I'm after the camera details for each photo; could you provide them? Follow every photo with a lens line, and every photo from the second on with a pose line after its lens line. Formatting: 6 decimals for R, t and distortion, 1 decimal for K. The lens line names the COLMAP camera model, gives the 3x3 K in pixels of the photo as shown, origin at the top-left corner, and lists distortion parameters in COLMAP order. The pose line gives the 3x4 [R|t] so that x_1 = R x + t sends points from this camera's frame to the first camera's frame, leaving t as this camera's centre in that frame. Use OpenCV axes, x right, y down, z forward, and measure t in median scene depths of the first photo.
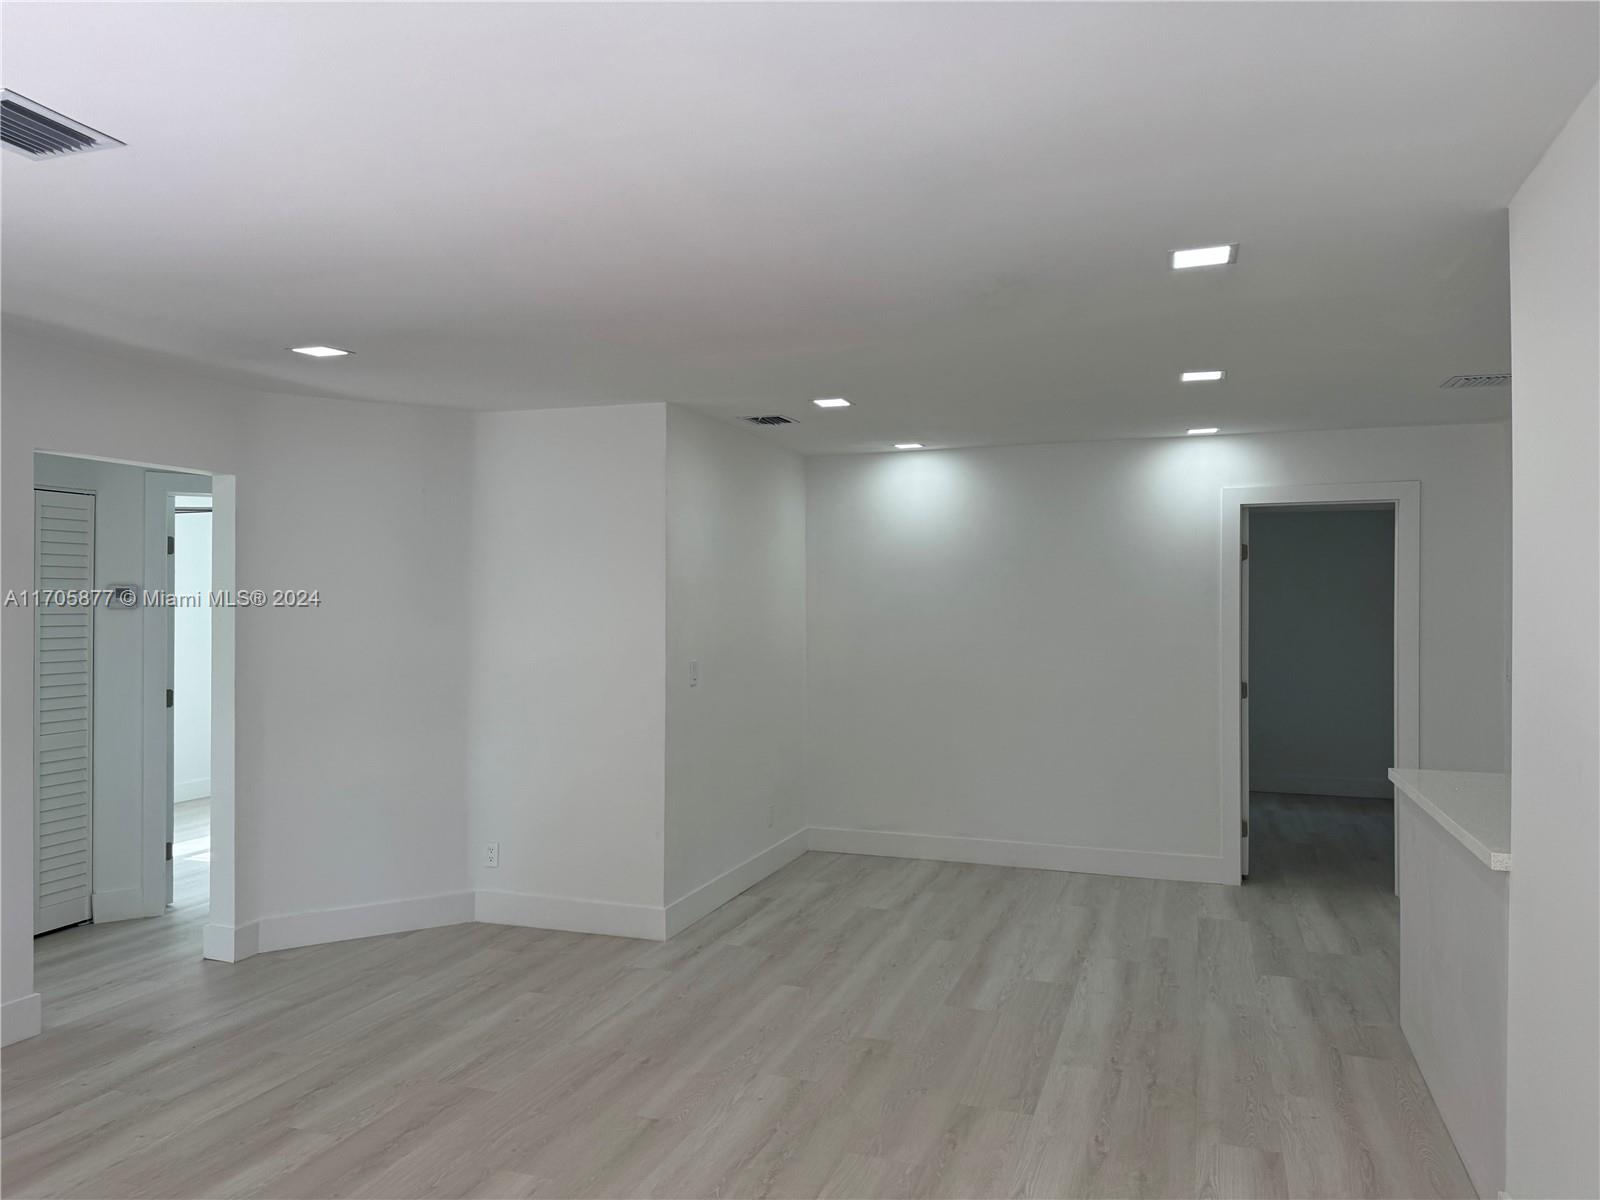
lens RADIAL K [[1117.2, 0, 800.0], [0, 1117.2, 600.0], [0, 0, 1]] dist [0.085745, -0.127851]
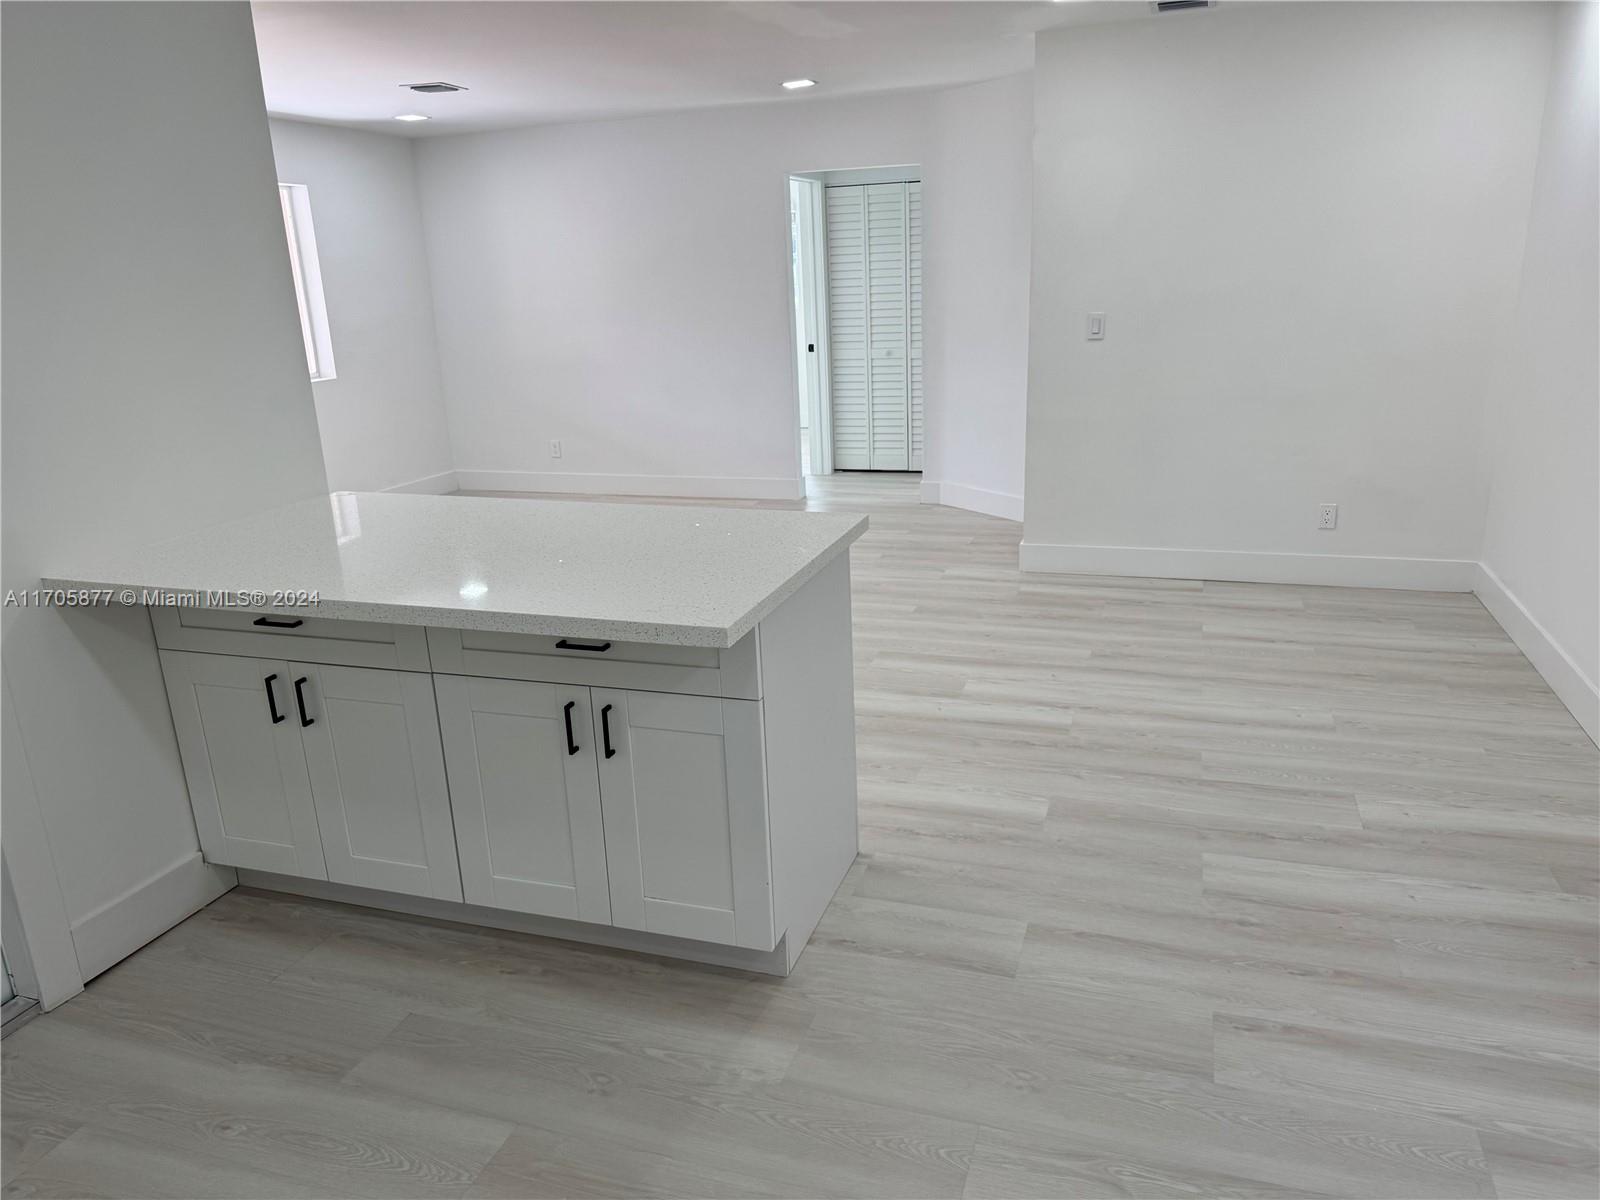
lens RADIAL K [[1117.2, 0, 800.0], [0, 1117.2, 600.0], [0, 0, 1]] dist [0.085745, -0.127851]
pose [[0.014877, 0.275800, -0.961100, 1.041407], [0.042915, 0.960144, 0.276190, 0.016540], [0.998968, -0.045354, 0.002449, 0.855264]]
